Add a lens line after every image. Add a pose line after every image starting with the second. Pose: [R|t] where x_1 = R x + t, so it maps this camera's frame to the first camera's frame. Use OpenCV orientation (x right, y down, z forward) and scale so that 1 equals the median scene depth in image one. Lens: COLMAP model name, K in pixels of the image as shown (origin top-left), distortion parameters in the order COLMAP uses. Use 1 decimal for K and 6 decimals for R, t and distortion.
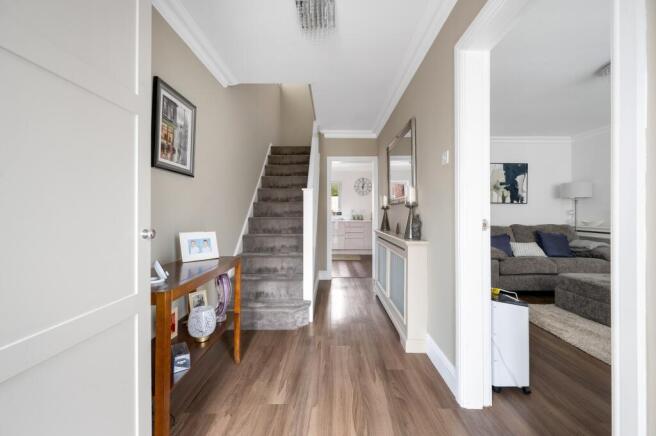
lens RADIAL K [[258.0, 0, 329.5], [0, 258.0, 212.2], [0, 0, 1]] dist [-0.002835, -0.000181]
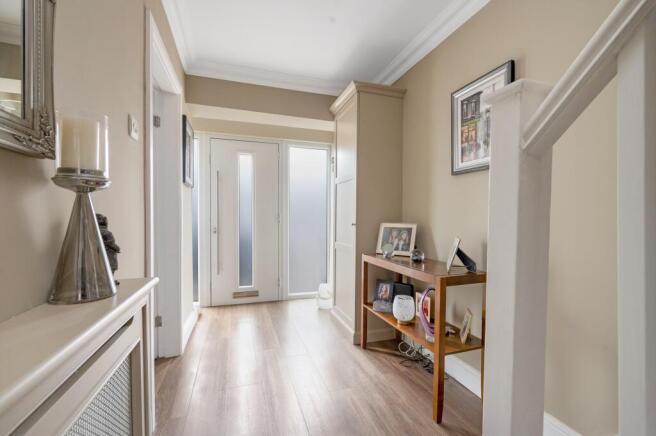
lens RADIAL K [[275.4, 0, 328.9], [0, 275.4, 218.8], [0, 0, 1]] dist [-0.002837, 0.000206]
pose [[-0.944633, 0.000724, -0.328129, 0.206976], [-0.000885, 0.999988, 0.004756, 0.009877], [0.328128, 0.004784, -0.944621, 1.783937]]
